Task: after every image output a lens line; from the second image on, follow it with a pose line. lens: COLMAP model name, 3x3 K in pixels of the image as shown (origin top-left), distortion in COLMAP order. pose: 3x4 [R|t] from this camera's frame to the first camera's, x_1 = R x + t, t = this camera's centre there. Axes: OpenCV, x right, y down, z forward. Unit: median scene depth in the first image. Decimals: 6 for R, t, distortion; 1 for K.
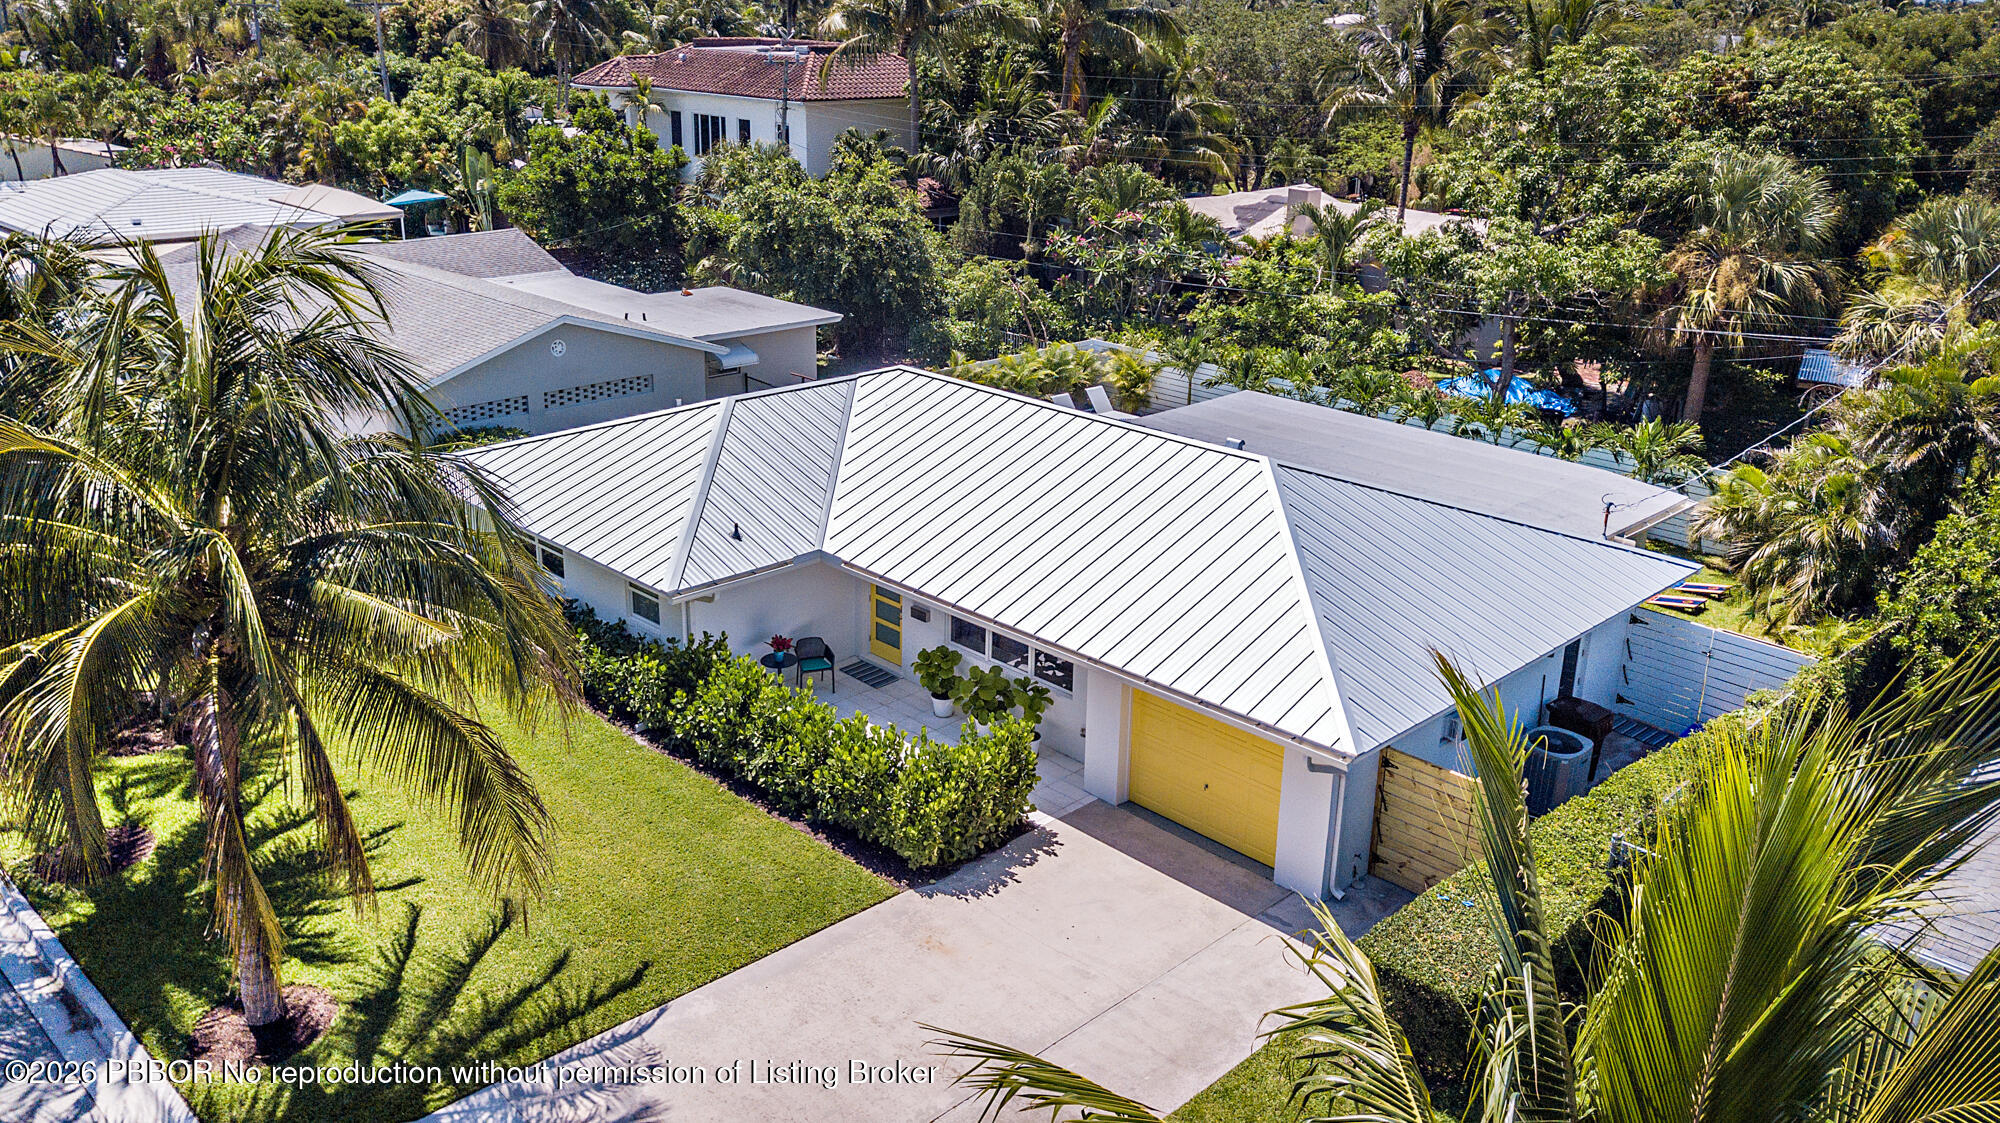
lens RADIAL K [[1557.1, 0, 1000.0], [0, 1557.1, 561.5], [0, 0, 1]] dist [0.043223, -0.001002]
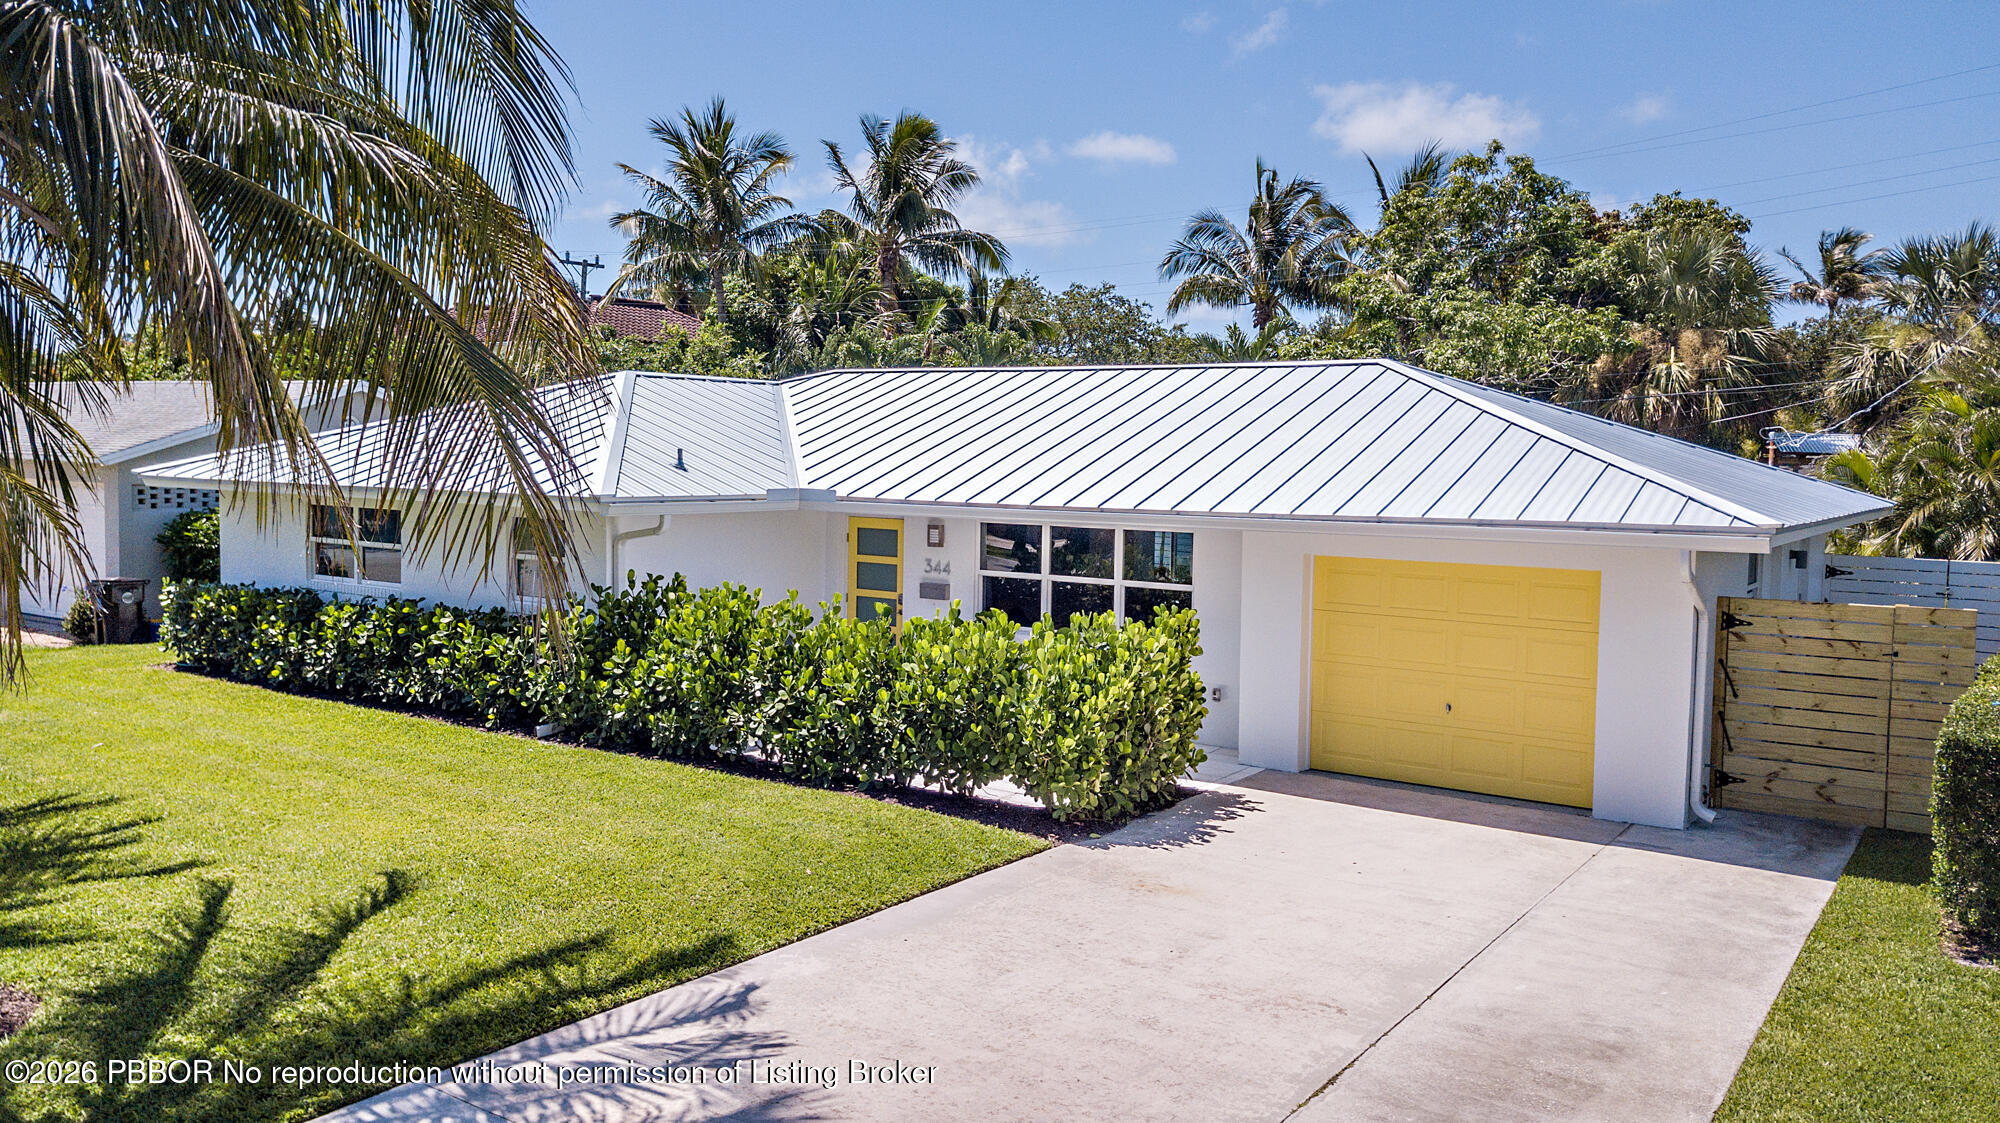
lens RADIAL K [[1586.7, 0, 1000.0], [0, 1586.7, 561.5], [0, 0, 1]] dist [-0.076776, 0.266209]
pose [[0.985740, -0.026154, 0.166231, -0.177147], [0.064137, 0.971676, -0.227449, 0.234961], [-0.155574, 0.234867, 0.959497, 0.376040]]
